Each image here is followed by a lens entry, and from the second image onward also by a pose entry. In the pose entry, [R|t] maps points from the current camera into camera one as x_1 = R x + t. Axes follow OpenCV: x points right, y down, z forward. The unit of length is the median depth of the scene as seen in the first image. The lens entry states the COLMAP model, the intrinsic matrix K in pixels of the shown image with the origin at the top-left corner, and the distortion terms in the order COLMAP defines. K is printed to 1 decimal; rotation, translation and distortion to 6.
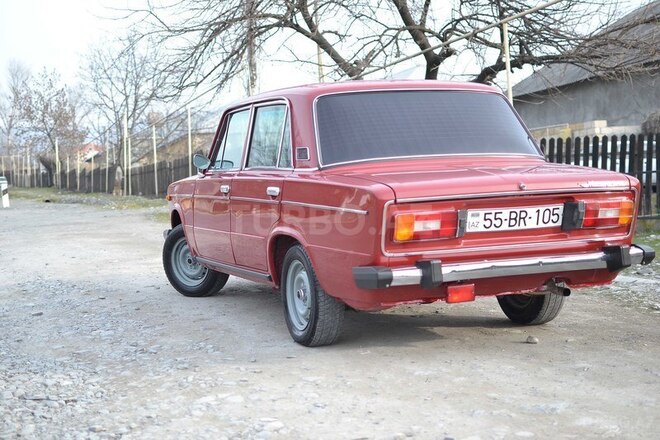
lens RADIAL K [[1004.6, 0, 329.0], [0, 1004.6, 219.7], [0, 0, 1]] dist [0.047454, 0.000000]
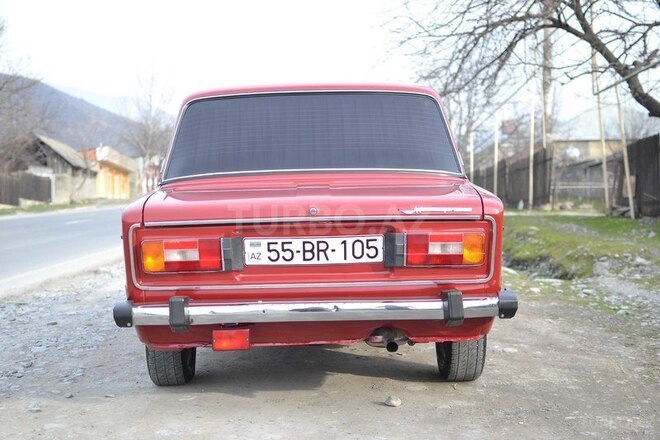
lens RADIAL K [[1004.6, 0, 333.1], [0, 1004.6, 220.6], [0, 0, 1]] dist [0.047454, 0.000000]
pose [[0.936486, 0.032310, -0.349212, 0.466721], [-0.034370, 0.999409, 0.000297, -0.025188], [0.349016, 0.011724, 0.937044, 0.248875]]
